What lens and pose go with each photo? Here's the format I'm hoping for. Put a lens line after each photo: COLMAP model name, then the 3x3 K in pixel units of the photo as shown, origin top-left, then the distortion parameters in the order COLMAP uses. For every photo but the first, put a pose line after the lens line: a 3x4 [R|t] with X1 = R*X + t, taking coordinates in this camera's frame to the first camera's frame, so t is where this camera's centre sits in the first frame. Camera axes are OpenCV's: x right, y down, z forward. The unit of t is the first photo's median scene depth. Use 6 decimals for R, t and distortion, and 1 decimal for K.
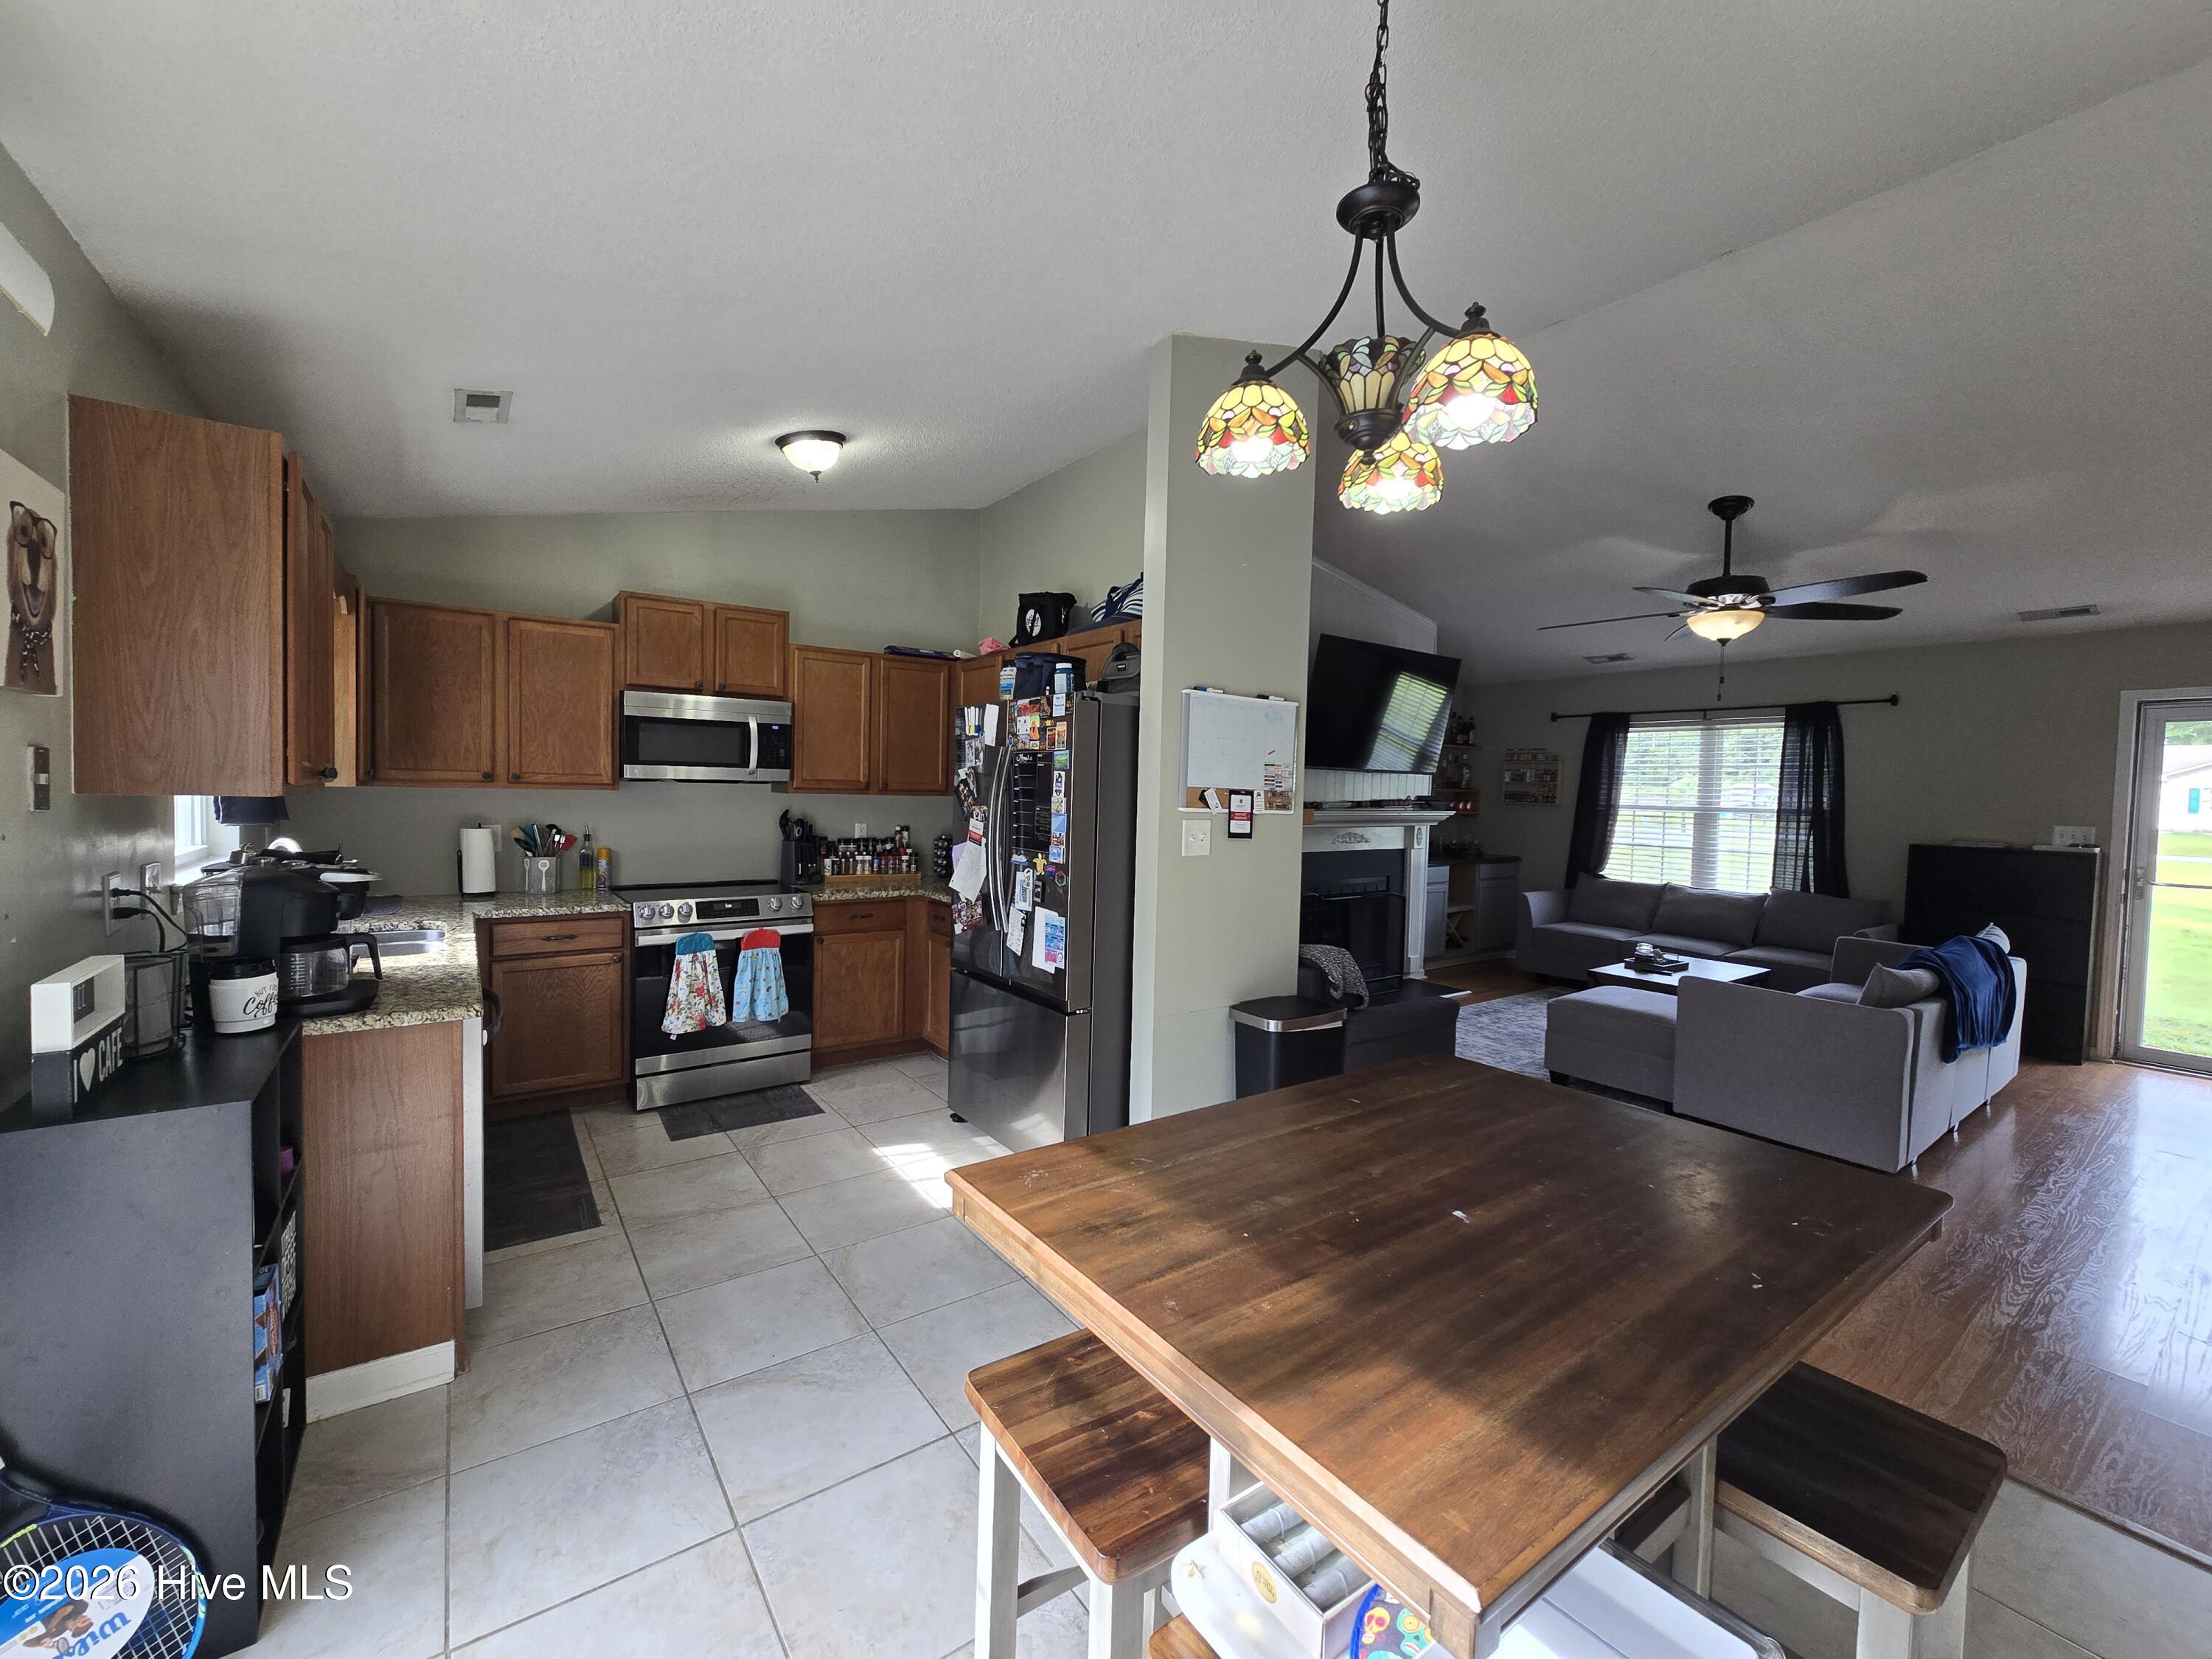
lens RADIAL K [[901.3, 0, 1093.2], [0, 901.3, 819.0], [0, 0, 1]] dist [0.006067, -0.004454]
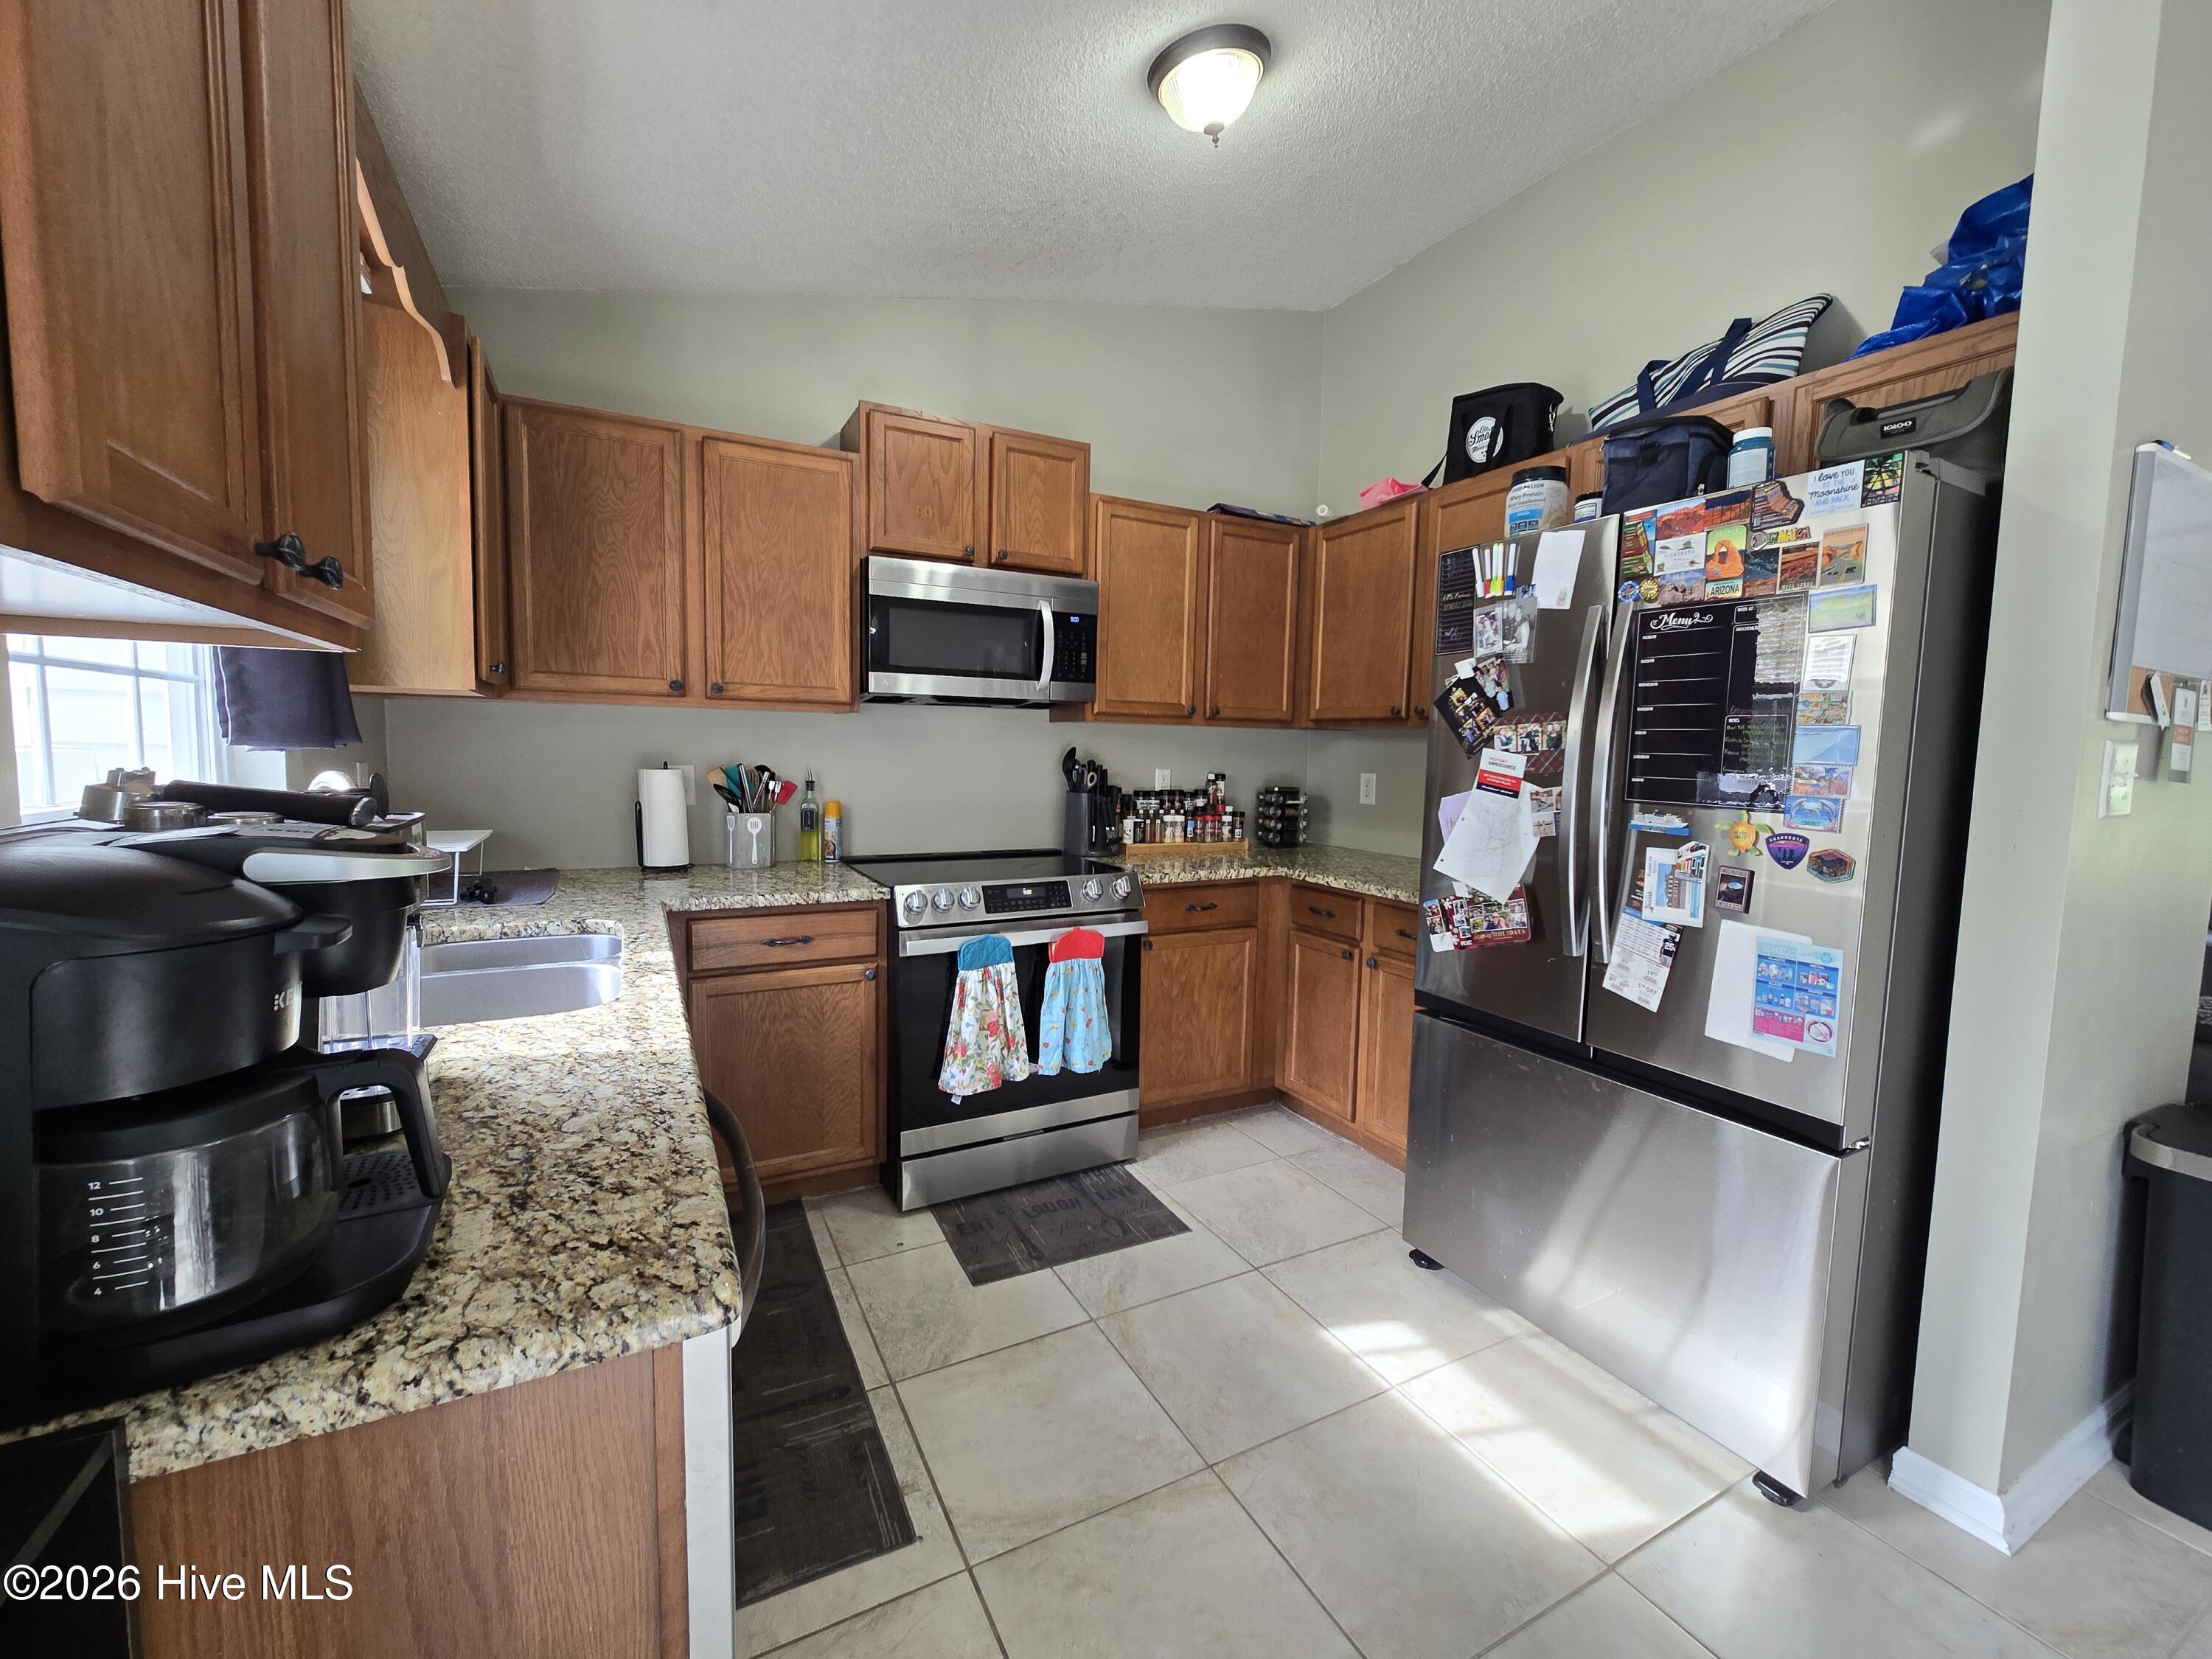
lens RADIAL K [[901.3, 0, 1093.2], [0, 901.3, 819.0], [0, 0, 1]] dist [0.006067, -0.004454]
pose [[0.990510, 0.007548, -0.137236, -0.279875], [-0.001804, 0.999119, 0.041932, 0.018512], [0.137432, -0.041286, 0.989650, 0.389684]]
